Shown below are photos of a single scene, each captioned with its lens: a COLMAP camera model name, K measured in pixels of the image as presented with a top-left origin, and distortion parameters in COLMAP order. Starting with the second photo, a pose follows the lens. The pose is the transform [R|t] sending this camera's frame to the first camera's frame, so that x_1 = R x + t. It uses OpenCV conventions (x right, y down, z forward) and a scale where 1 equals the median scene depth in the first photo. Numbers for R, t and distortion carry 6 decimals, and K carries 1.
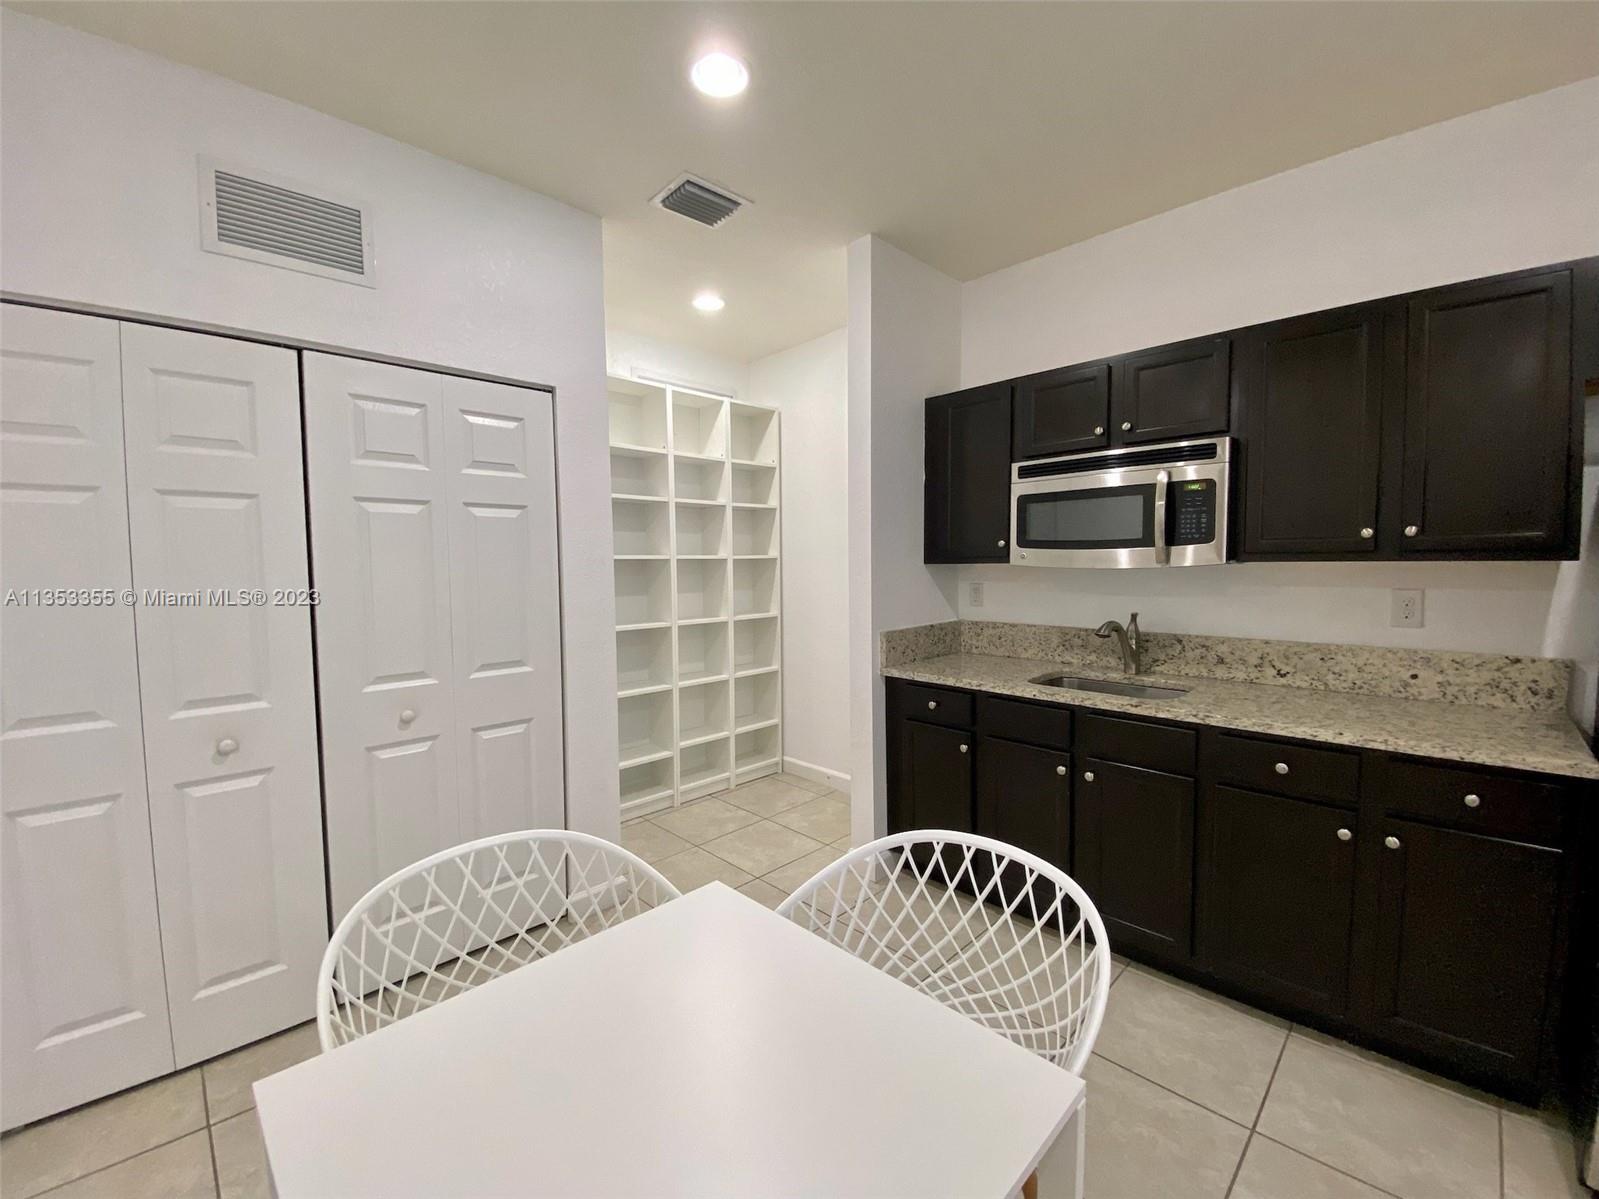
lens RADIAL K [[641.4, 0, 793.5], [0, 641.4, 600.6], [0, 0, 1]] dist [0.035926, -0.028861]
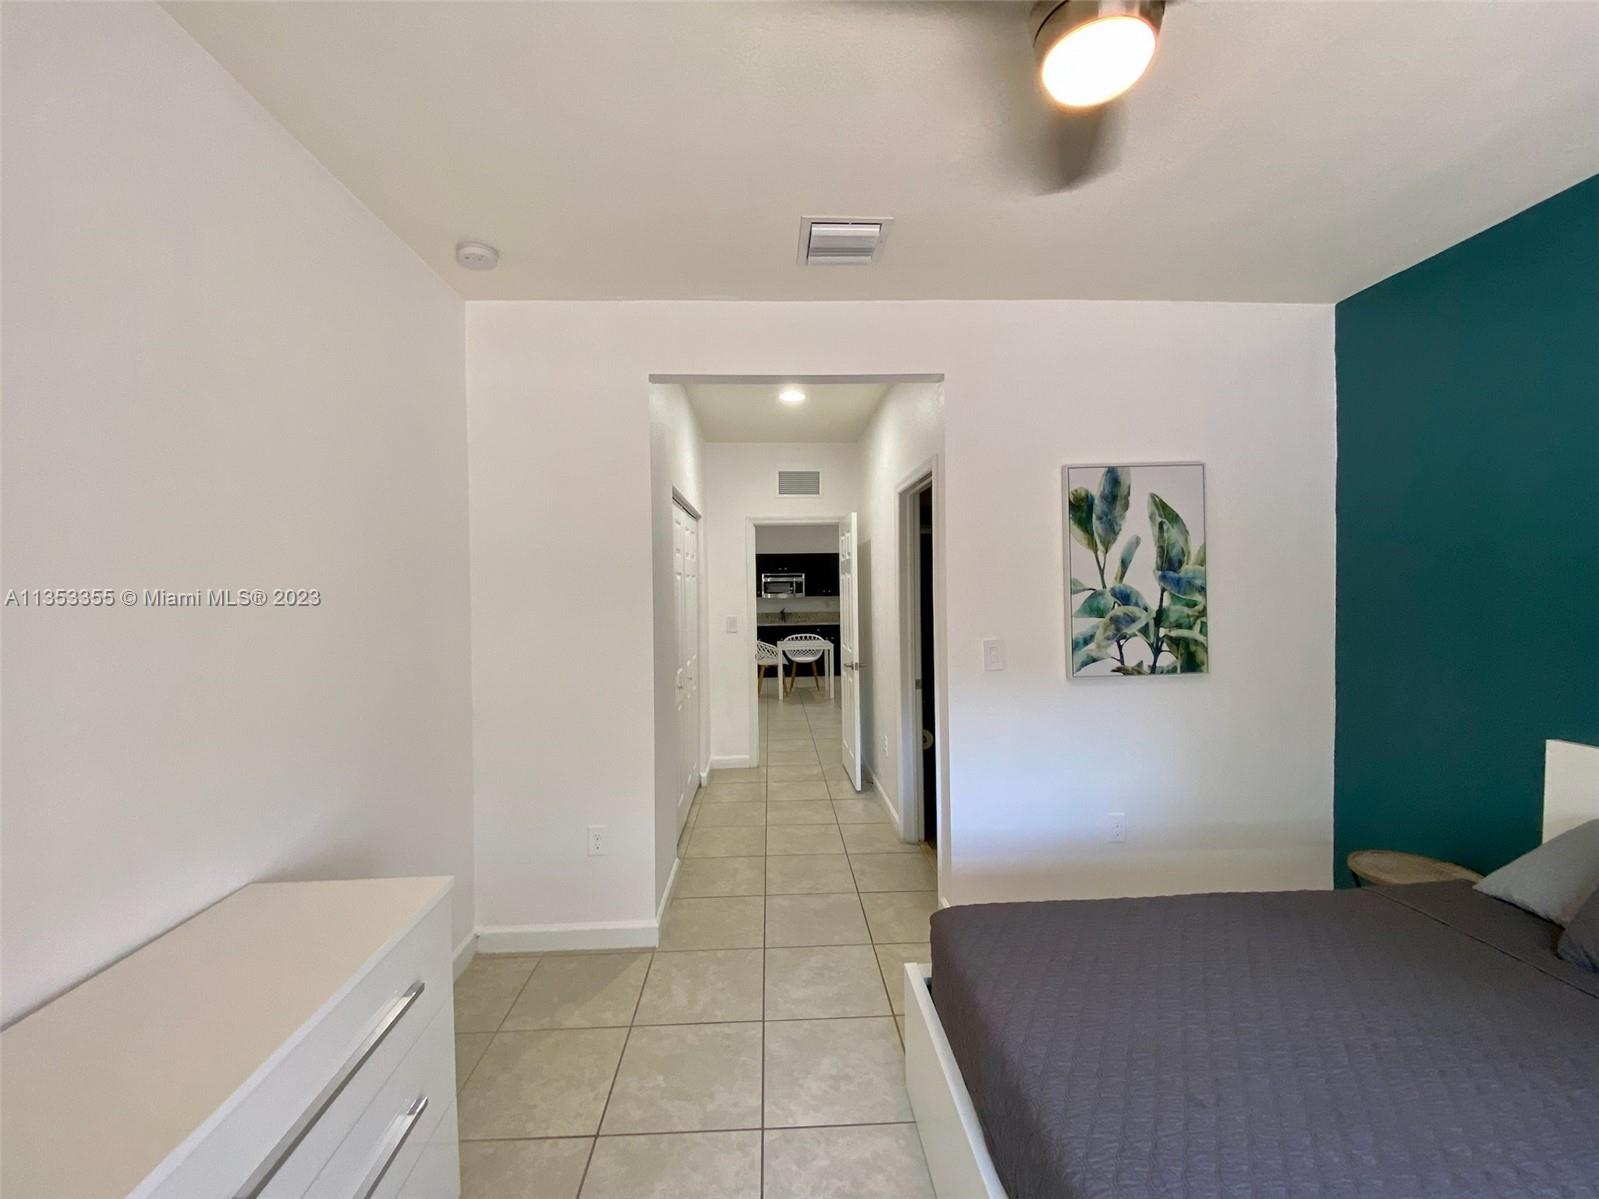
lens RADIAL K [[641.4, 0, 793.5], [0, 641.4, 600.6], [0, 0, 1]] dist [0.035926, -0.028861]
pose [[0.656550, -0.013029, 0.754170, -3.034533], [0.057706, 0.997788, -0.032999, 0.128867], [-0.752072, 0.065186, 0.655849, -2.145969]]
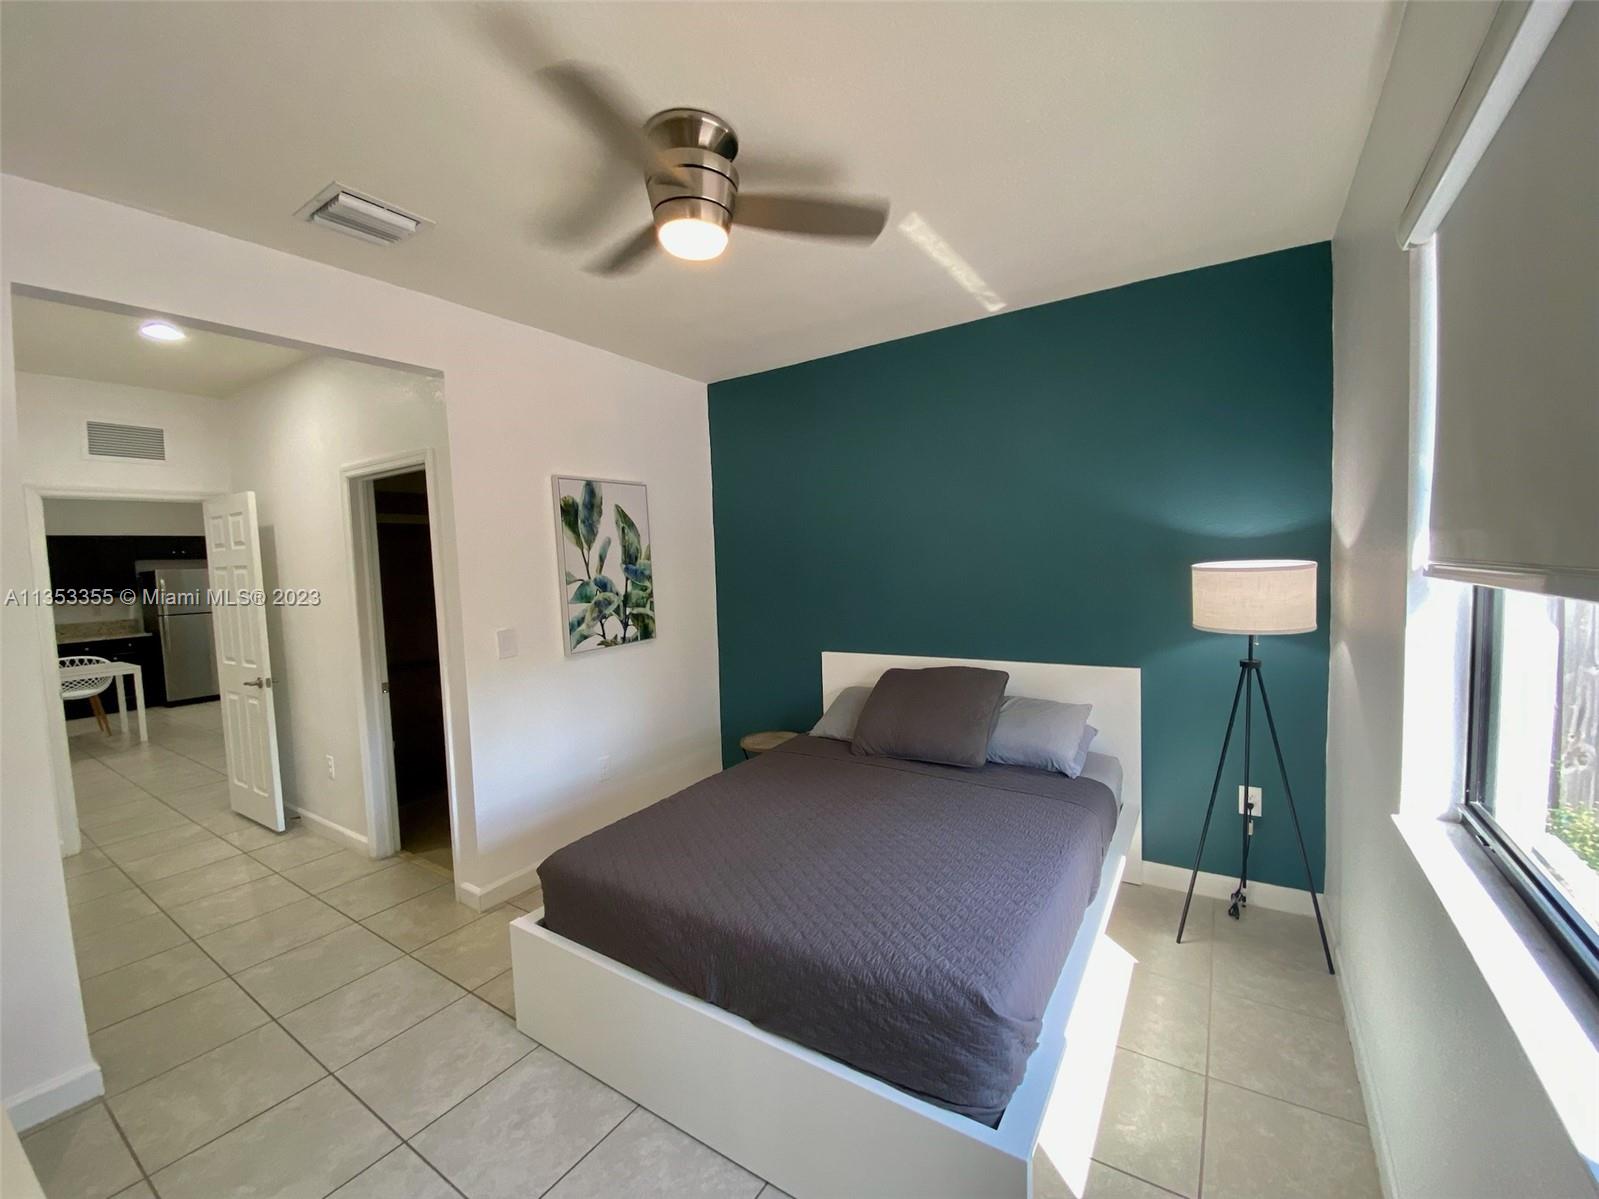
lens RADIAL K [[641.4, 0, 793.5], [0, 641.4, 600.6], [0, 0, 1]] dist [0.035926, -0.028861]
pose [[-0.226455, -0.044145, 0.973021, -3.280786], [0.101592, 0.992453, 0.068670, 0.097391], [-0.968709, 0.114402, -0.220261, -1.931503]]
